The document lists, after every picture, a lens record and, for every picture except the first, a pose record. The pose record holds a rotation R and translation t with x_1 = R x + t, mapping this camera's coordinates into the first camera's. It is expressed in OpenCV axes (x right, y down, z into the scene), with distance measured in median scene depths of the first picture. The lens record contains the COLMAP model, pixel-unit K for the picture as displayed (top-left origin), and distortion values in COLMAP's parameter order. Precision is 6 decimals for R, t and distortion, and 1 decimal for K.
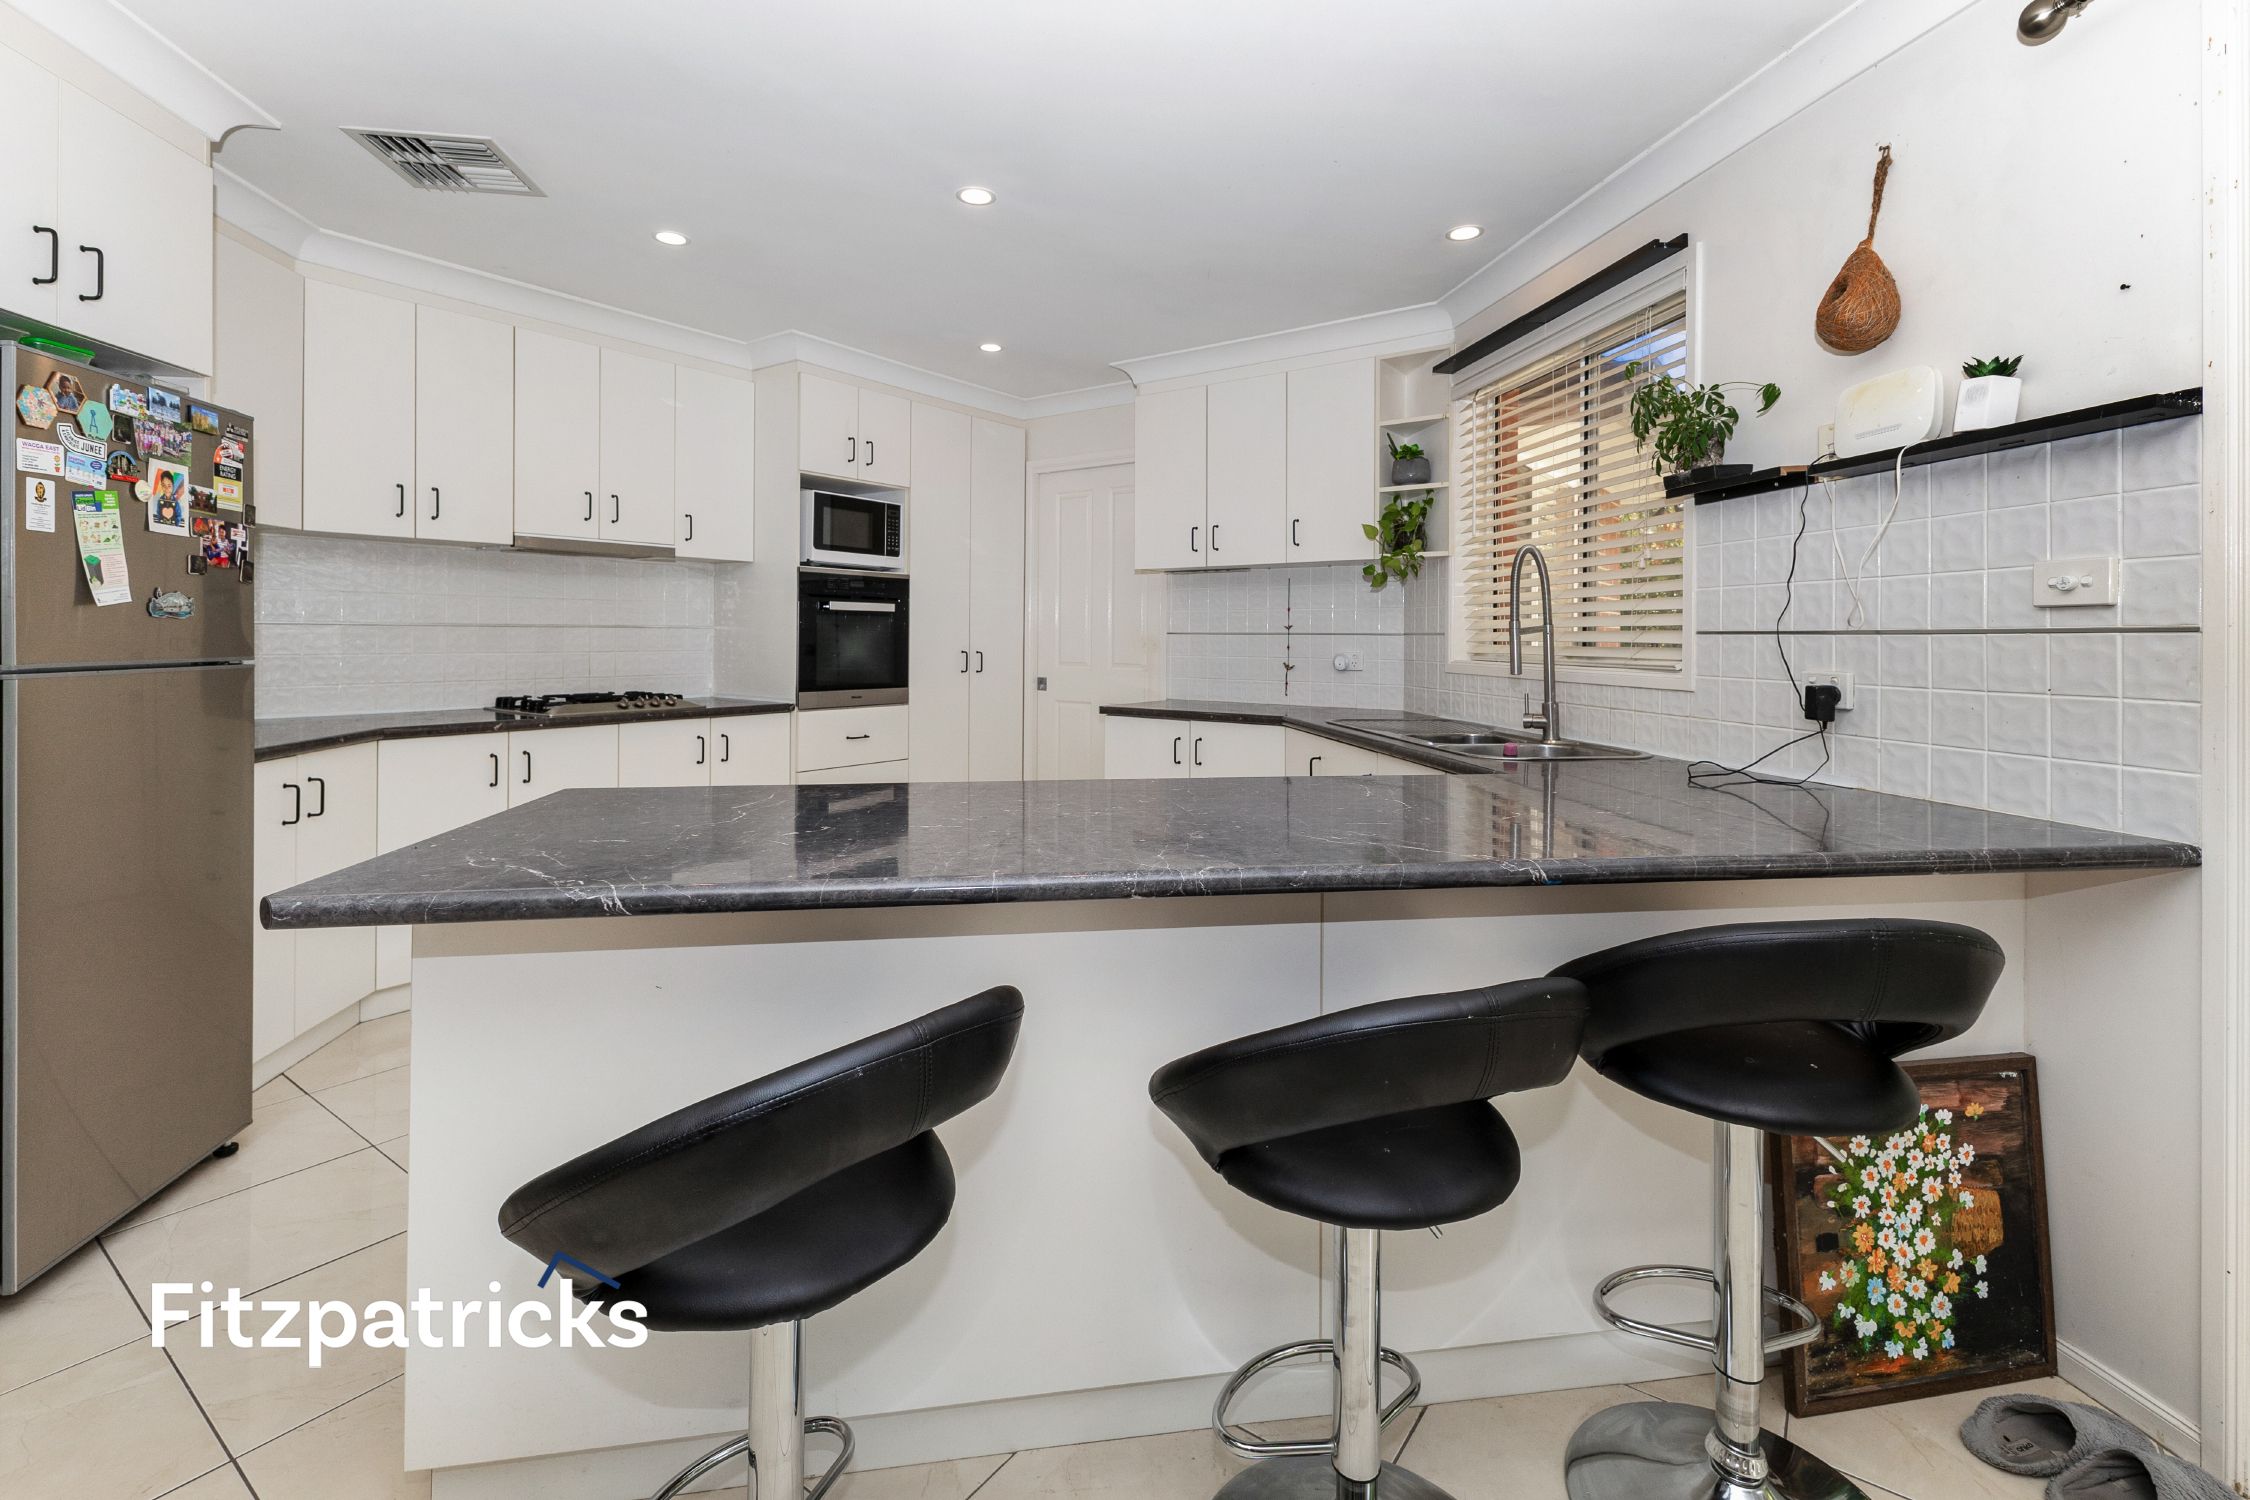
lens RADIAL K [[1011.4, 0, 1127.0], [0, 1011.4, 652.9], [0, 0, 1]] dist [0.003842, -0.001069]
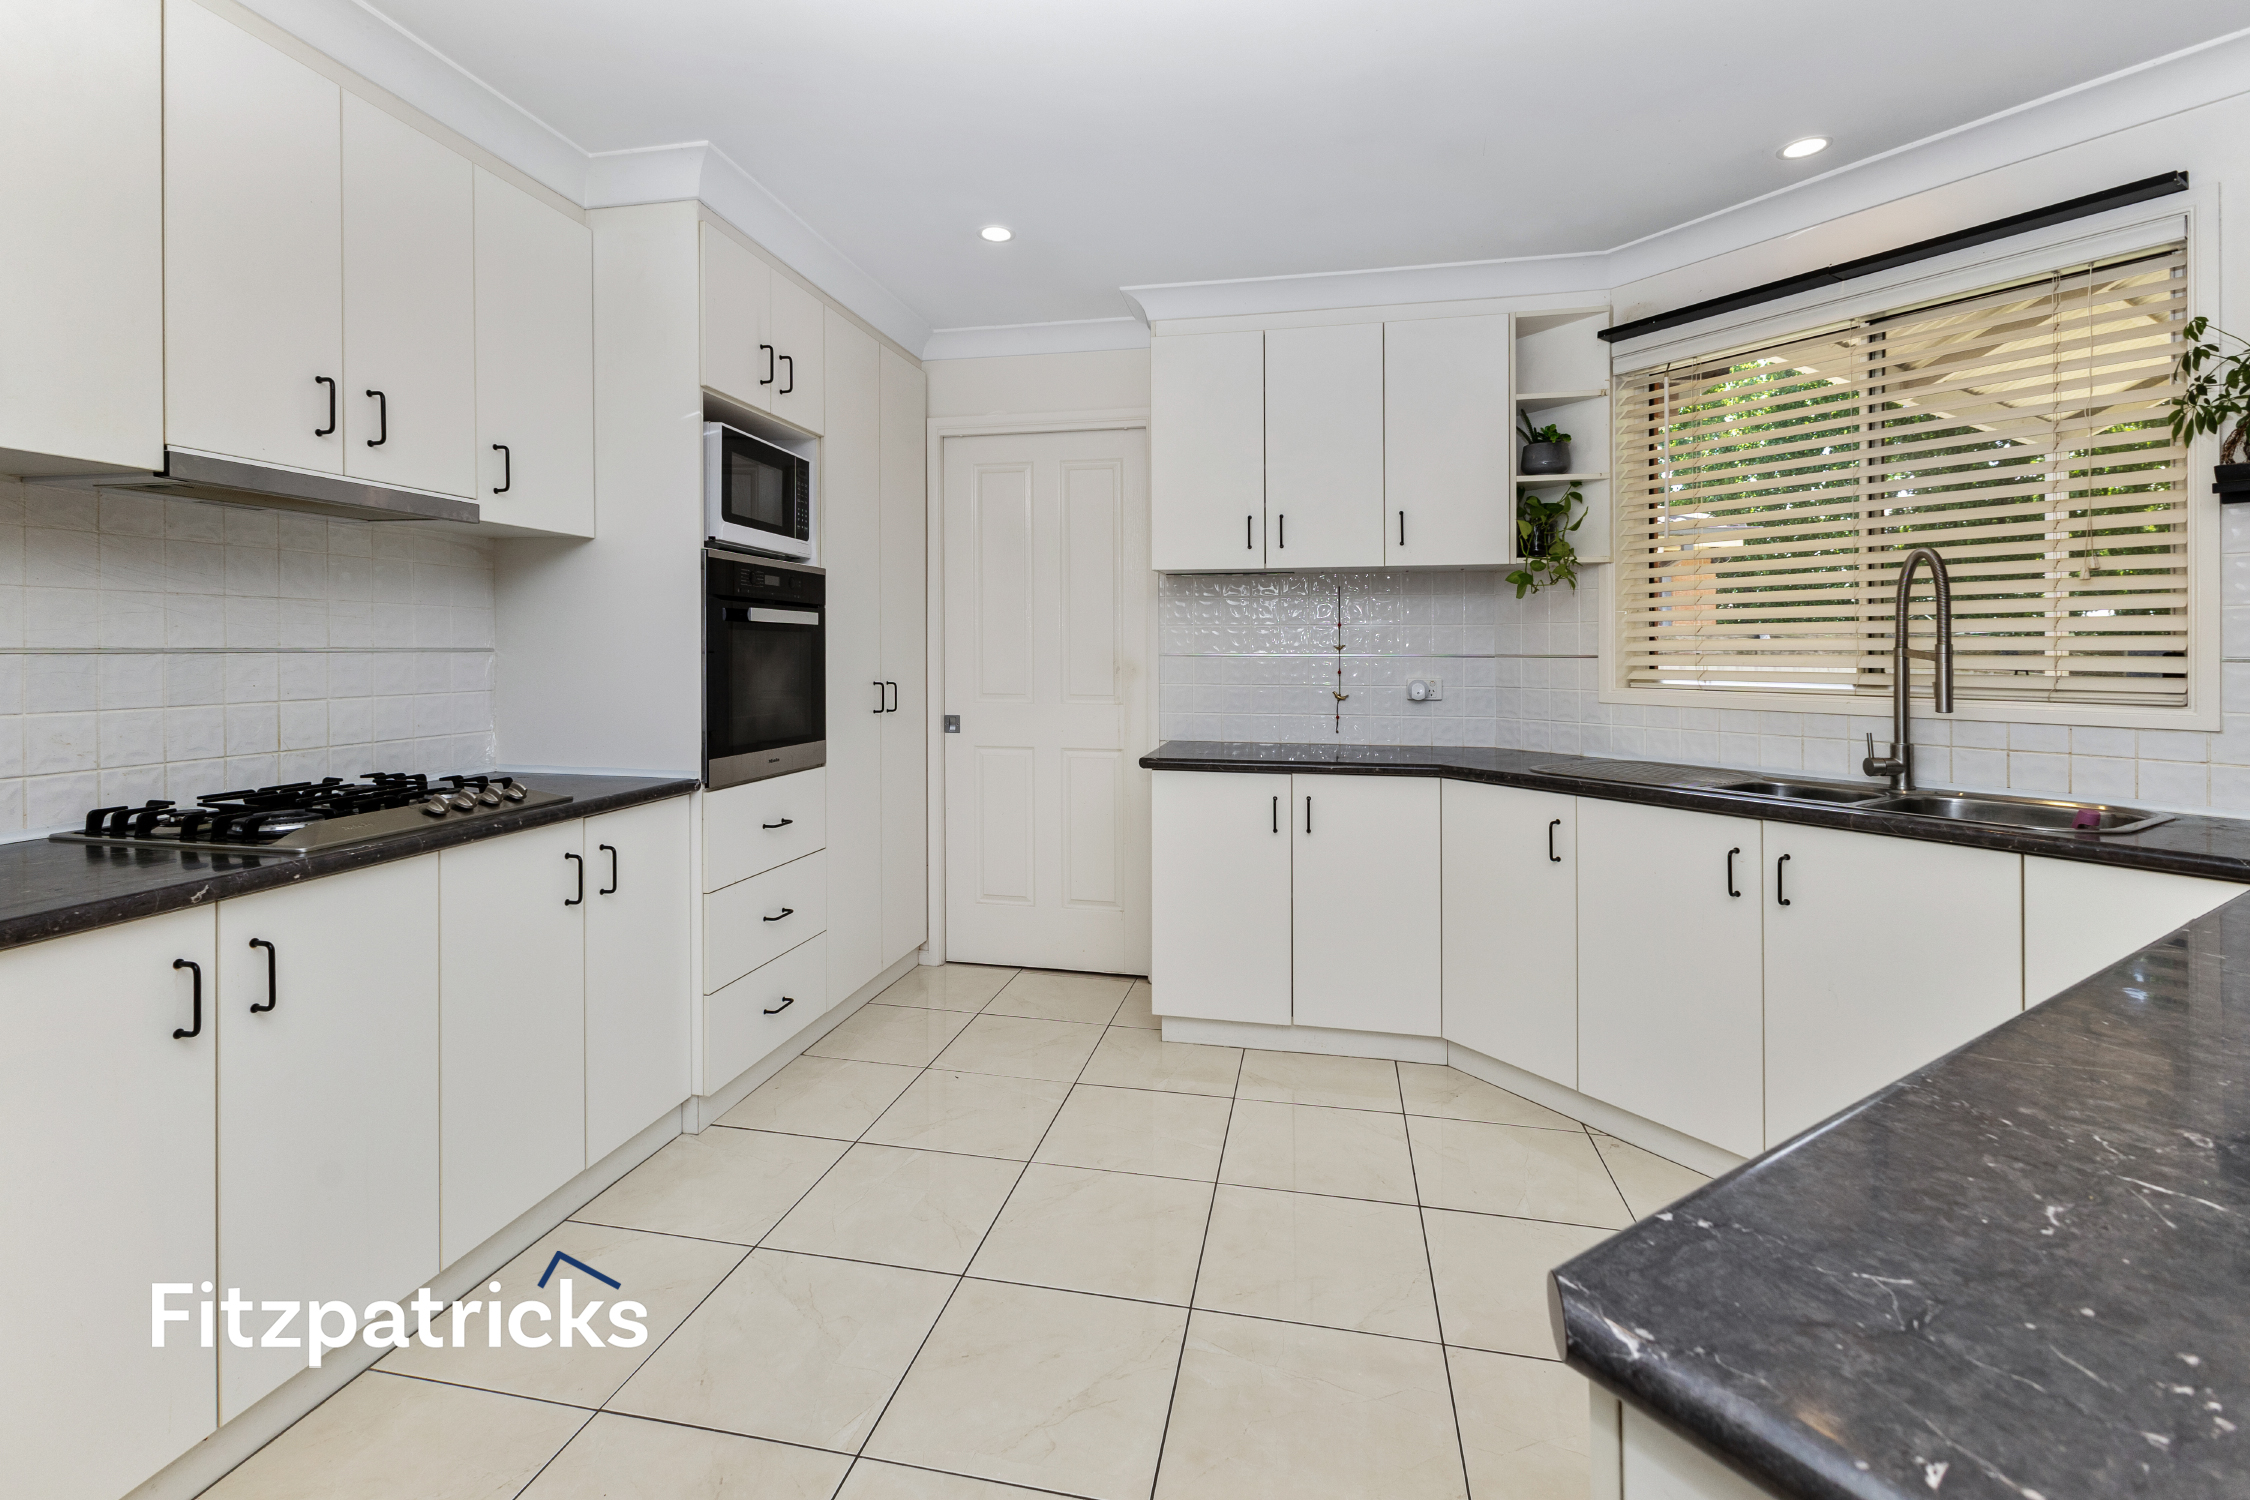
lens RADIAL K [[1011.4, 0, 1112.3], [0, 1011.4, 656.5], [0, 0, 1]] dist [0.003842, -0.001069]
pose [[0.916944, -0.006415, 0.398964, -0.373426], [0.010456, 0.999914, -0.007954, -0.015611], [-0.398878, 0.011465, 0.916932, 0.390849]]
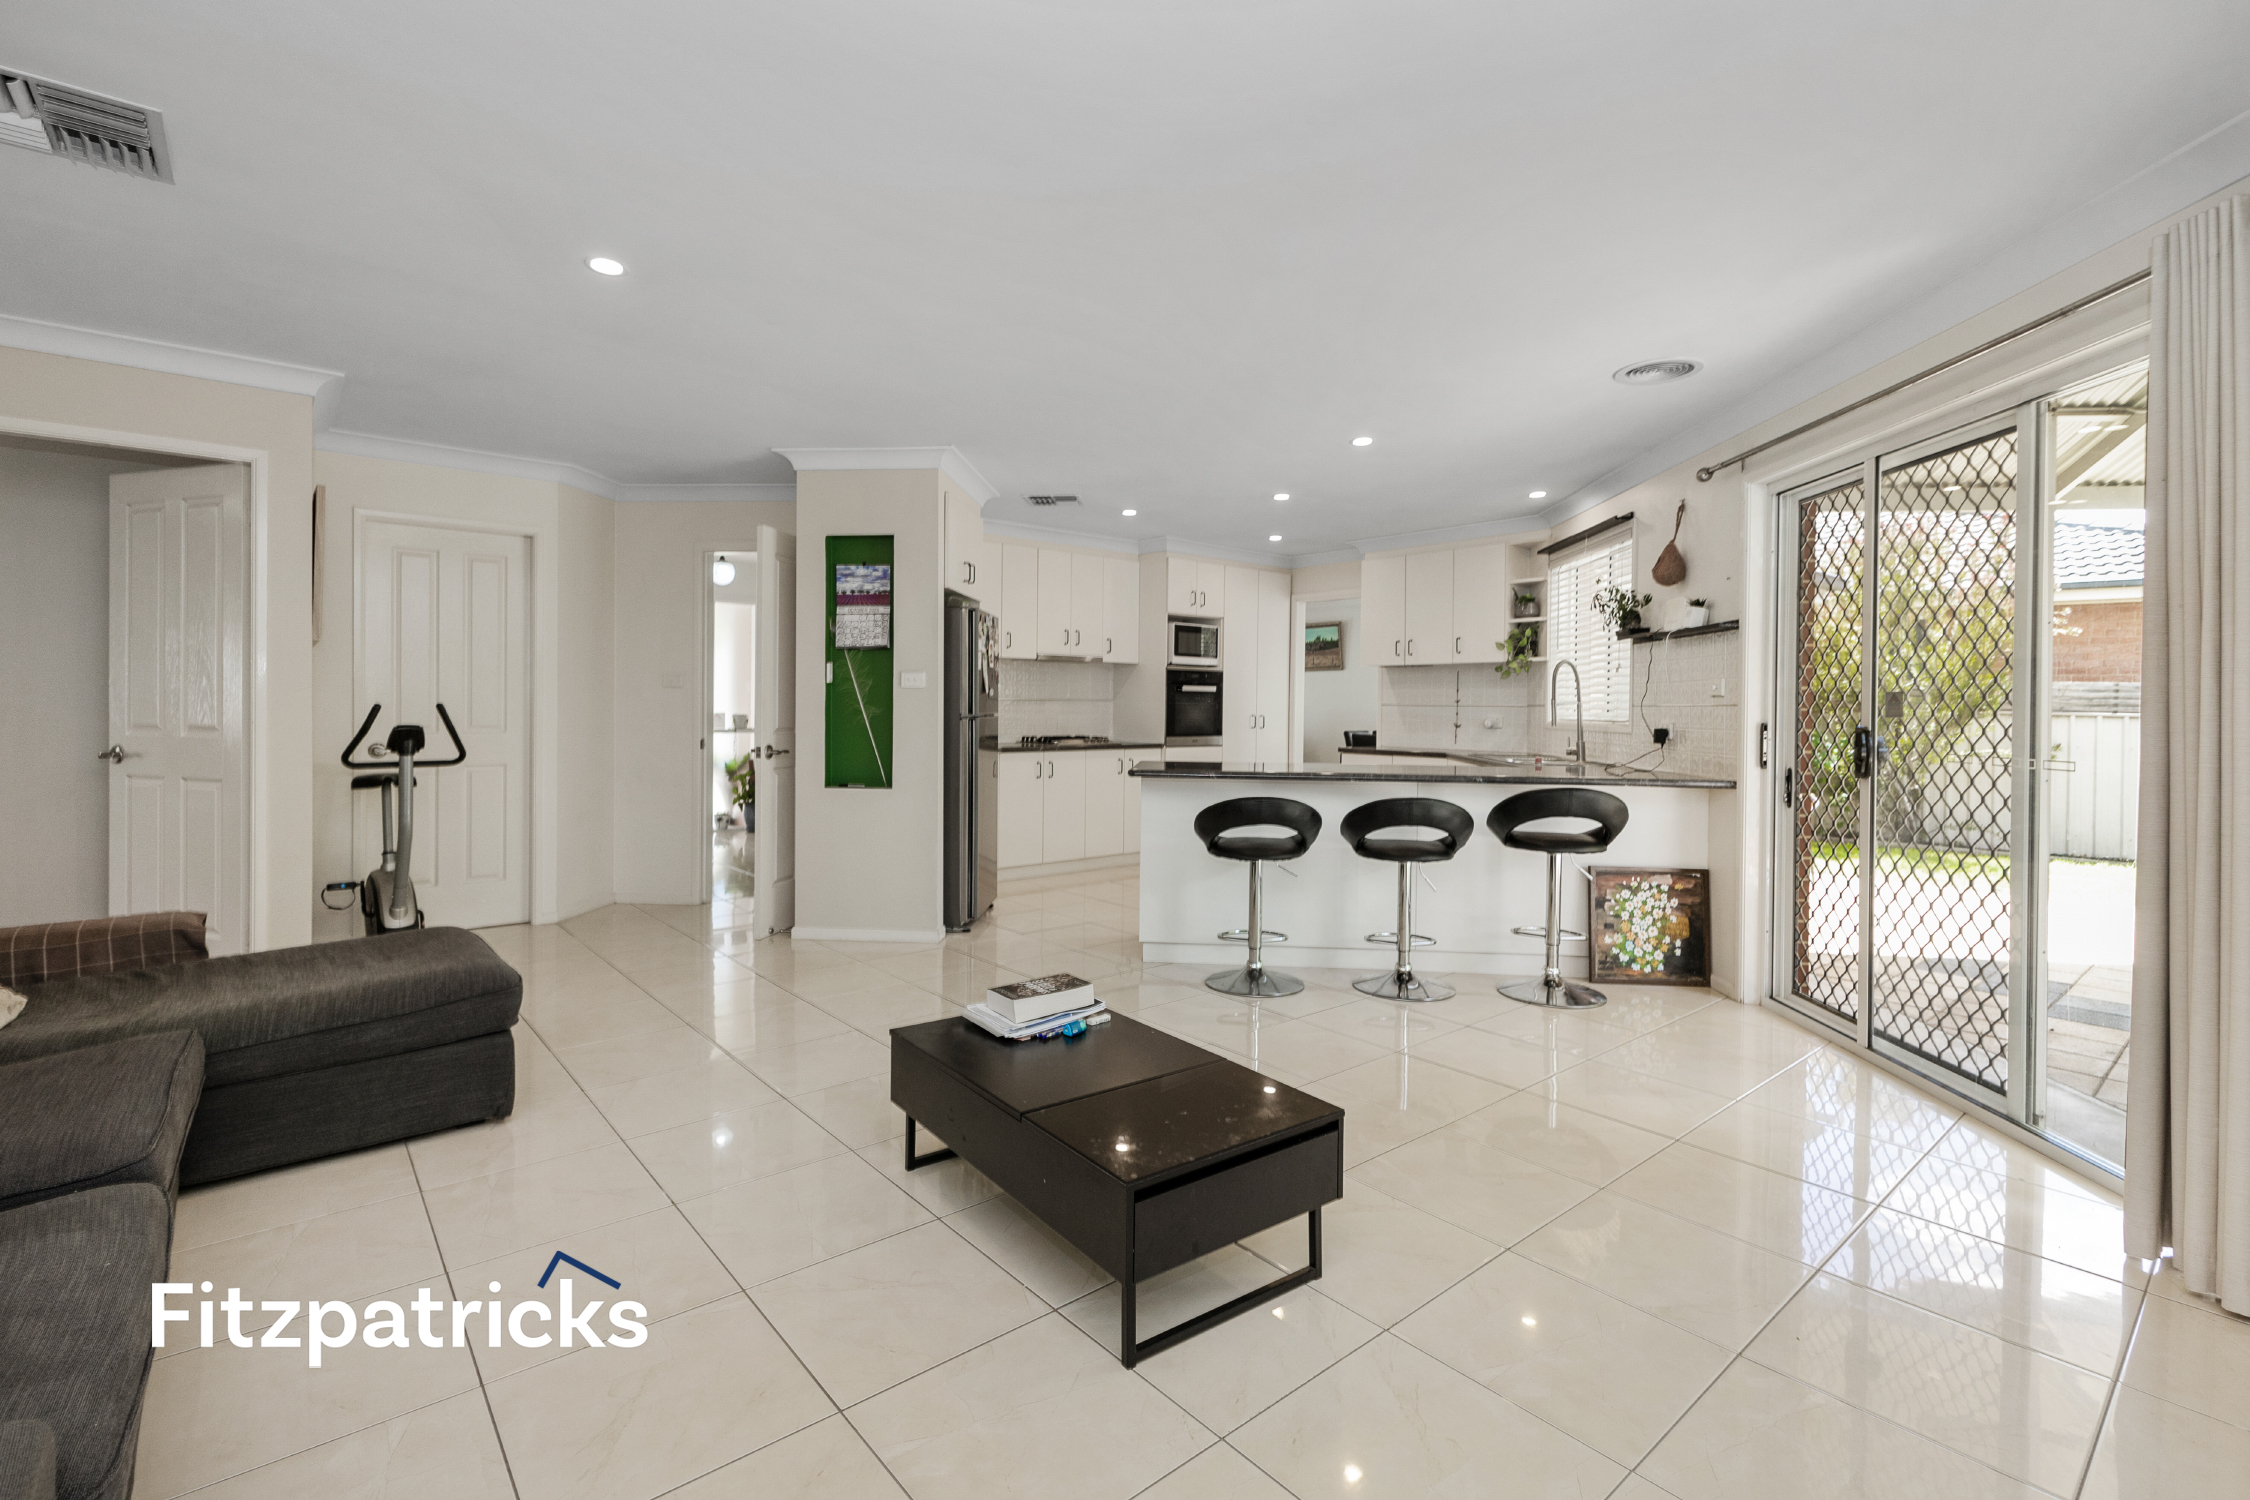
lens RADIAL K [[1011.4, 0, 1124.9], [0, 1011.4, 730.1], [0, 0, 1]] dist [0.003842, -0.001069]
pose [[0.973275, 0.008257, -0.229495, 0.014407], [-0.006557, 0.999945, 0.008169, 0.013679], [0.229550, -0.006446, 0.973275, -0.821009]]
